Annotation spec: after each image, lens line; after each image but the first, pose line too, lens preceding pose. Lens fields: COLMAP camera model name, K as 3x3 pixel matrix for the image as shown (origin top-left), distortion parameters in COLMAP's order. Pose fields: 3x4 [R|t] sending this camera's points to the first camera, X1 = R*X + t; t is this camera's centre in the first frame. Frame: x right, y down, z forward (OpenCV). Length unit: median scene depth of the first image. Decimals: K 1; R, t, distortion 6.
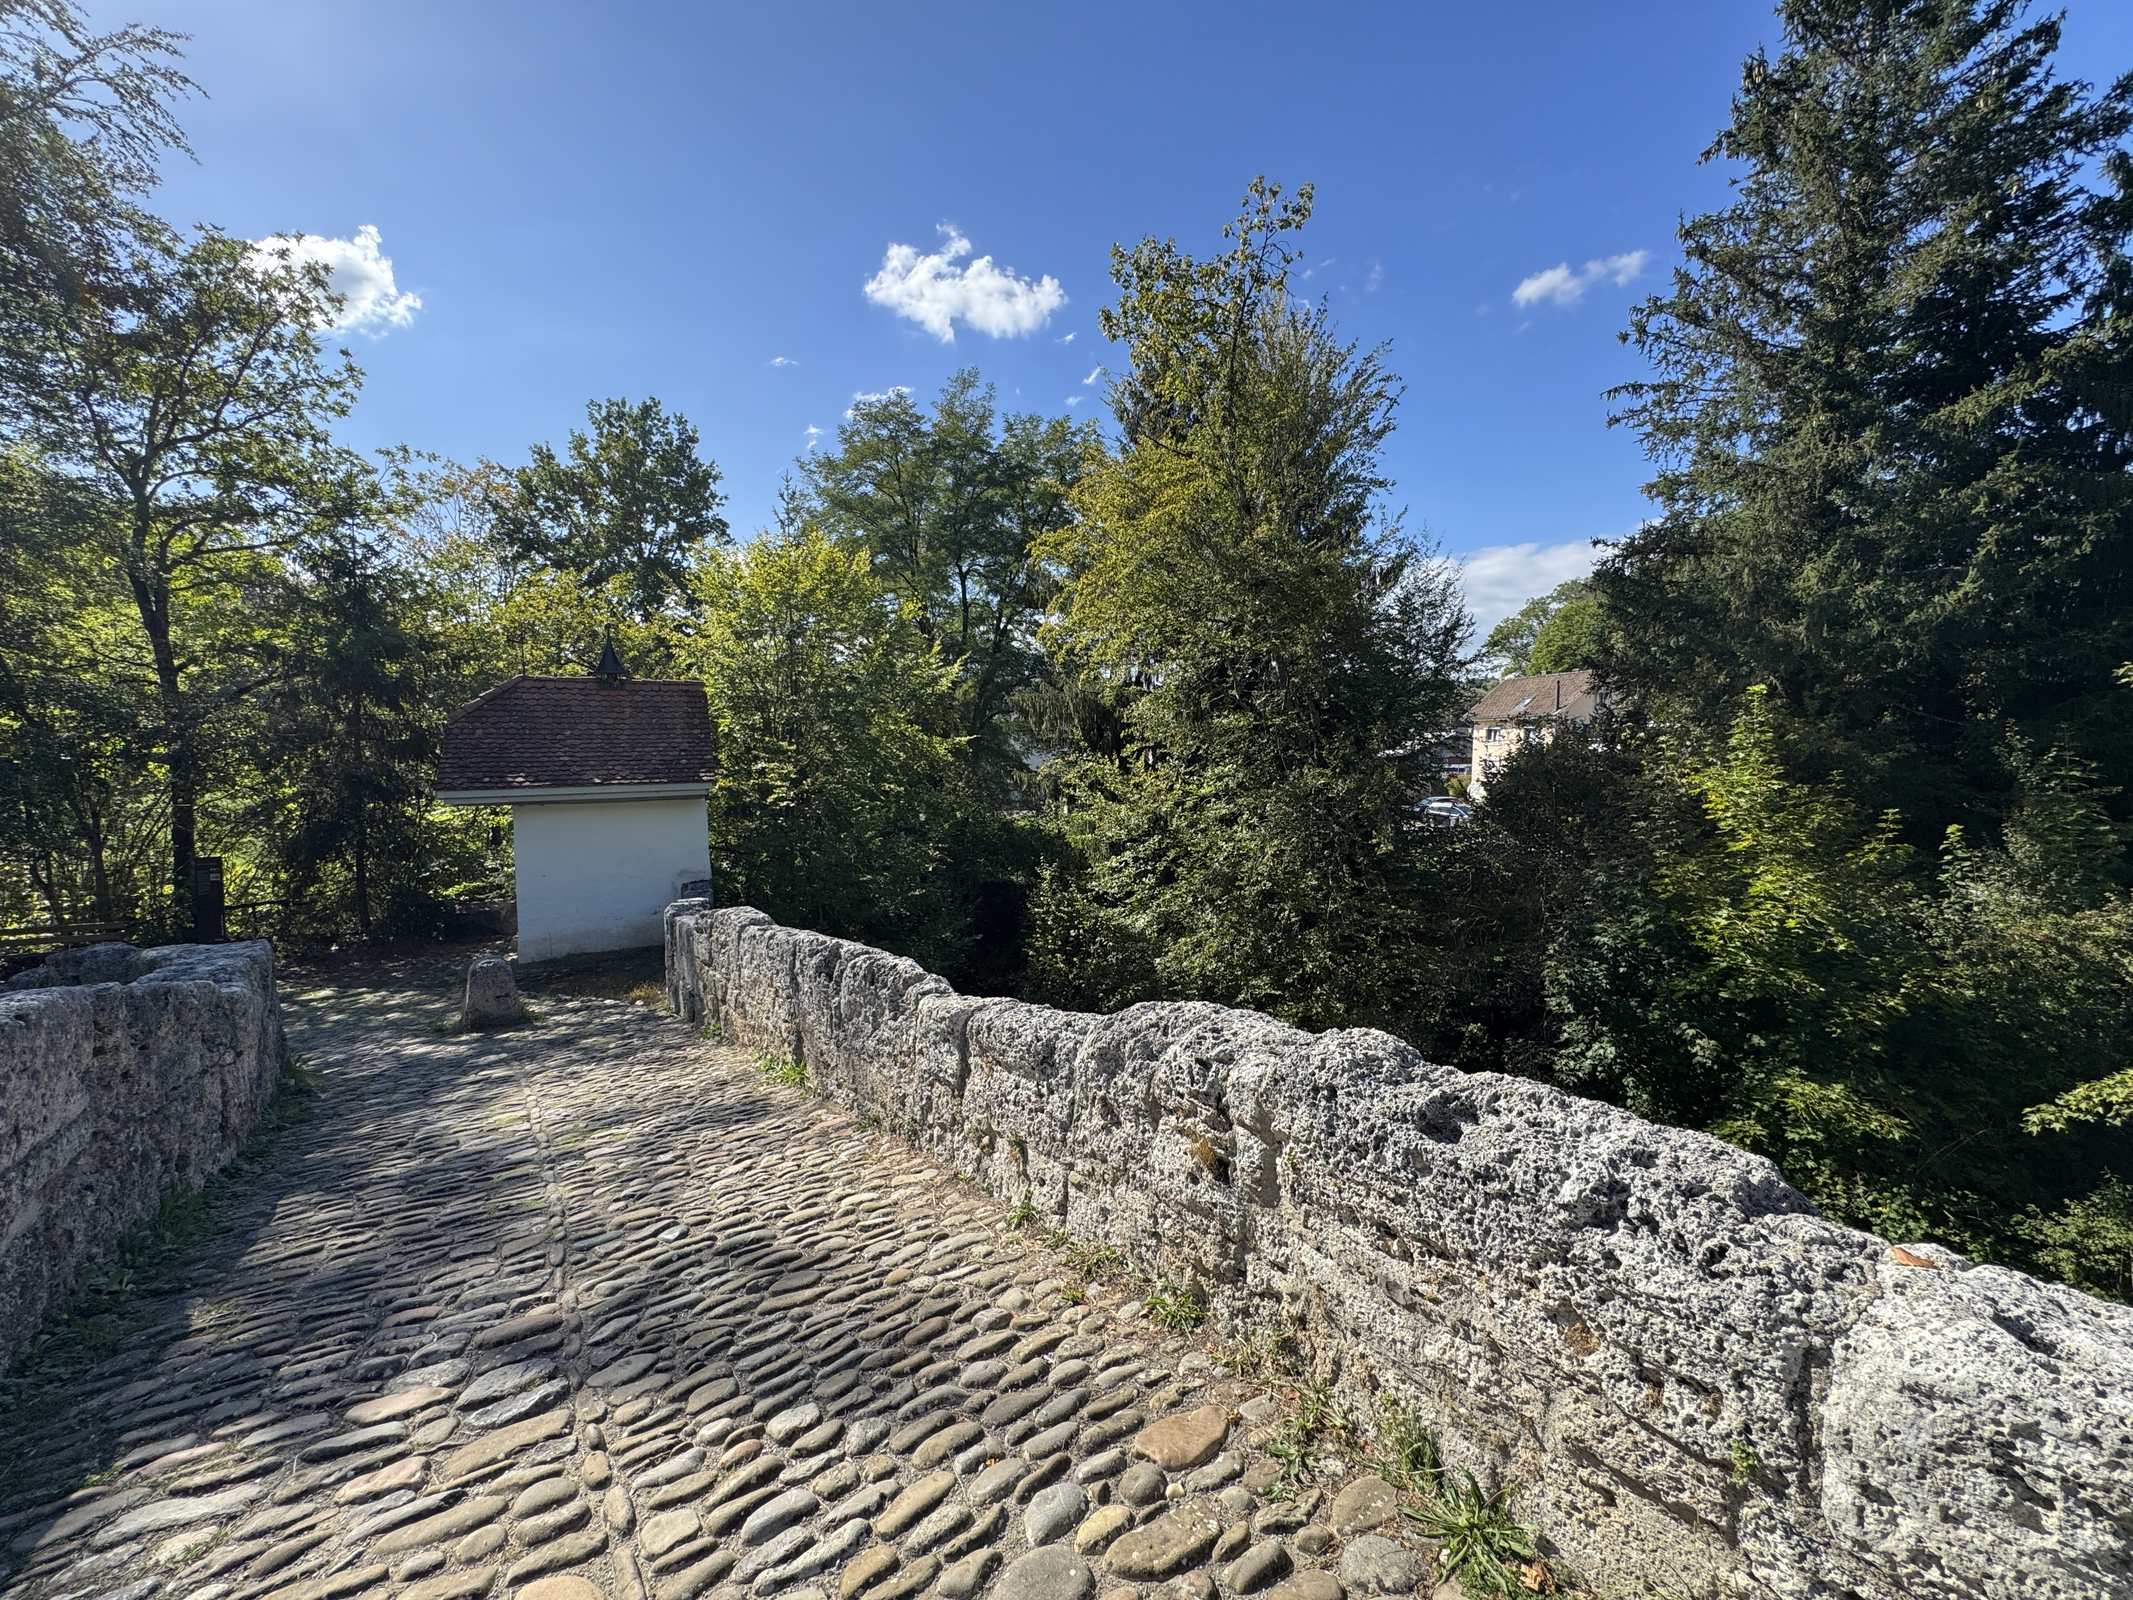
lens RADIAL K [[857.5, 0, 1066.9], [0, 857.5, 799.7], [0, 0, 1]] dist [0.000518, -0.000471]
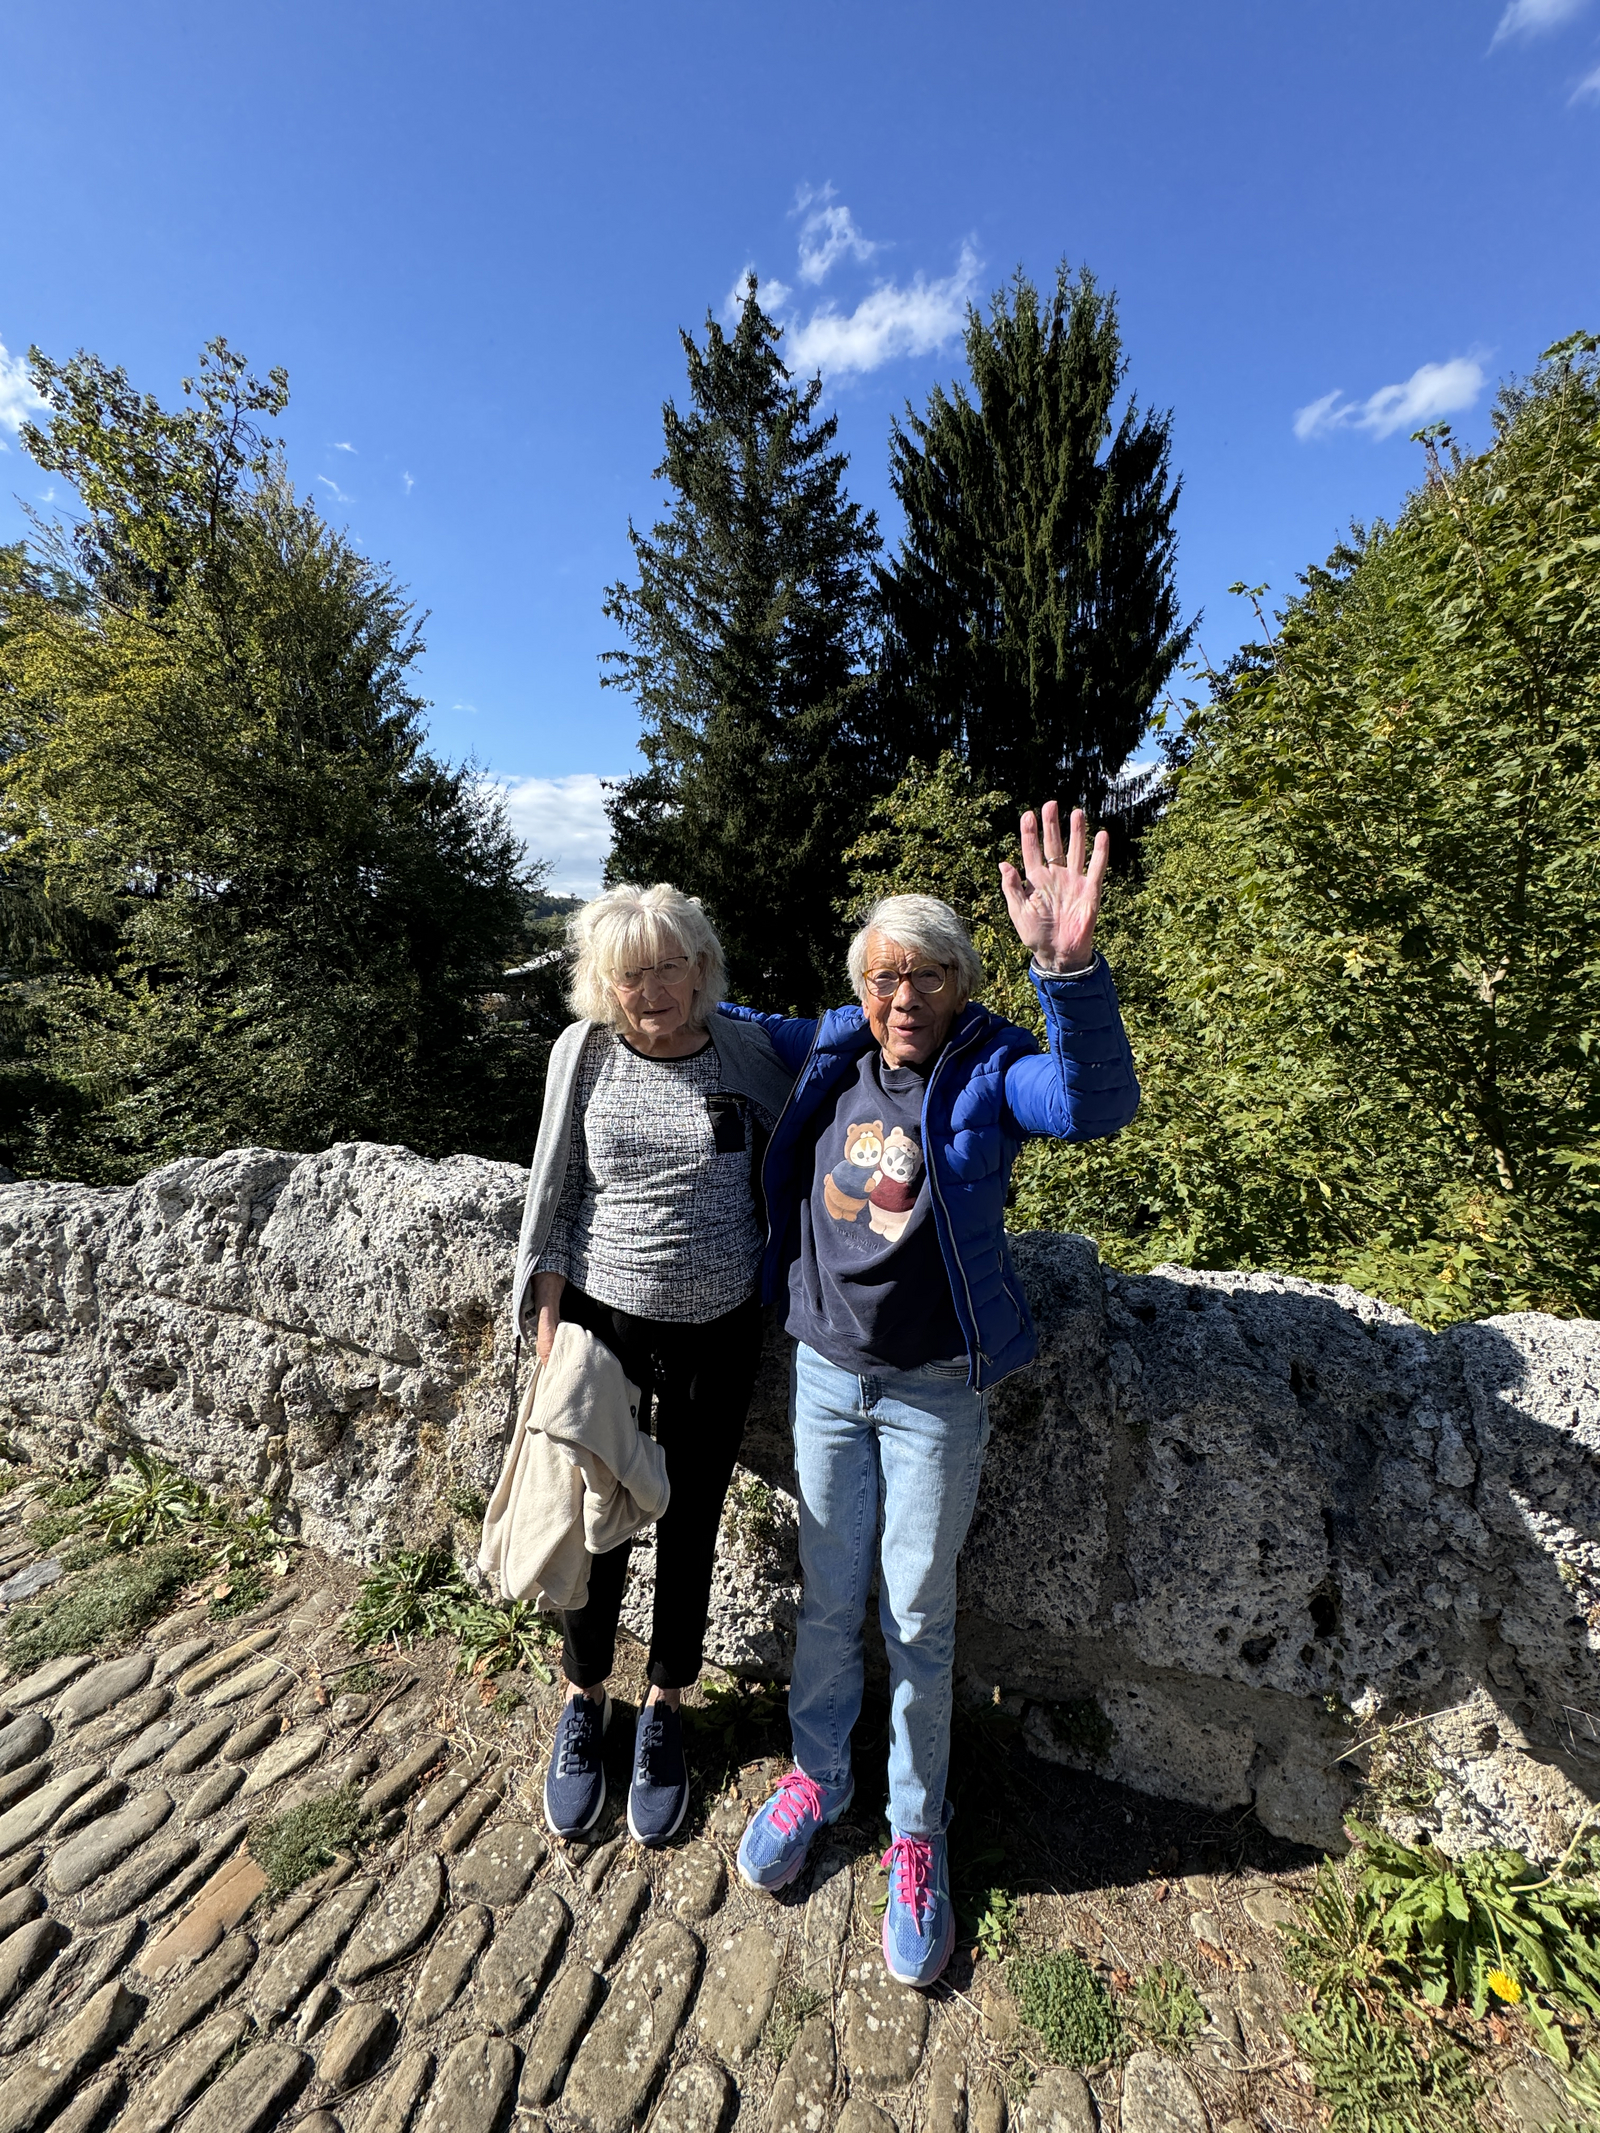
lens RADIAL K [[857.5, 0, 799.4], [0, 857.5, 1067.5], [0, 0, 1]] dist [0.000518, -0.000471]
pose [[0.789073, -0.092443, 0.607304, 0.076986], [0.058206, 0.995416, 0.075894, 0.014059], [-0.611536, -0.024537, 0.790836, -0.110456]]
